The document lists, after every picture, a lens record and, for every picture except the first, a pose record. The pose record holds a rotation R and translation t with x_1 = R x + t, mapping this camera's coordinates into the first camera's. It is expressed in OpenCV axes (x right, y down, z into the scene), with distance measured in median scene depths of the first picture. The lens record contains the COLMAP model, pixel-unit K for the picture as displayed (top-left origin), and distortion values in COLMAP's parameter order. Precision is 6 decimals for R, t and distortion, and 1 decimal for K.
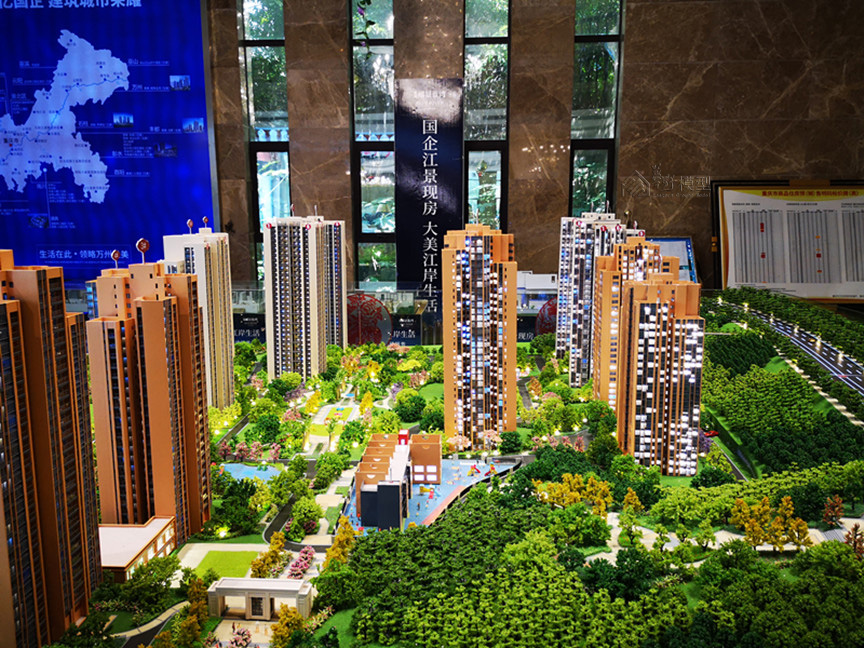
lens RADIAL K [[667.7, 0, 426.6], [0, 667.7, 322.0], [0, 0, 1]] dist [0.092456, -0.113663]
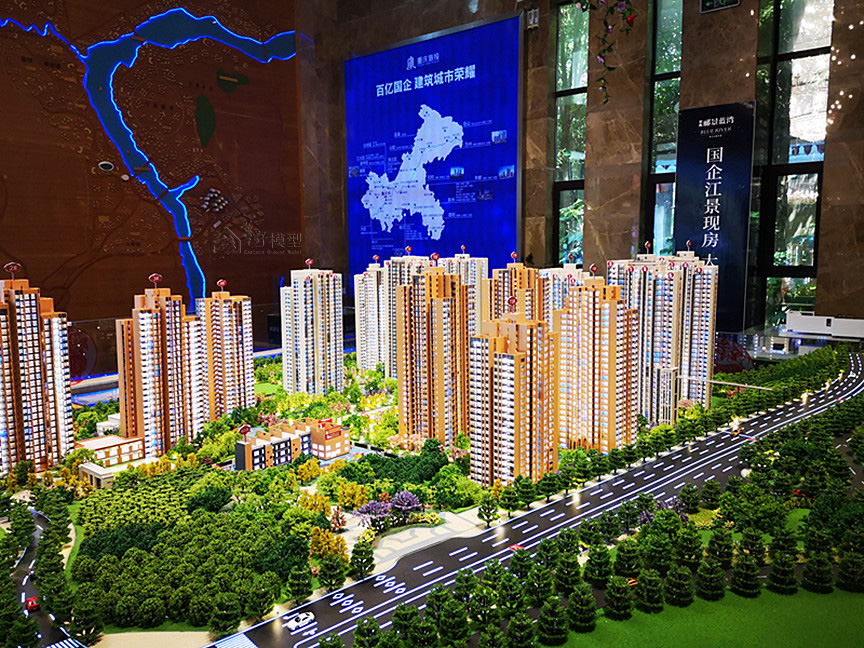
lens RADIAL K [[667.7, 0, 429.9], [0, 667.7, 323.8], [0, 0, 1]] dist [0.092456, -0.113663]
pose [[0.812936, 0.064131, -0.578812, 0.244985], [-0.087751, 0.996059, -0.012885, -0.005888], [0.575704, 0.061266, 0.815360, 0.004699]]
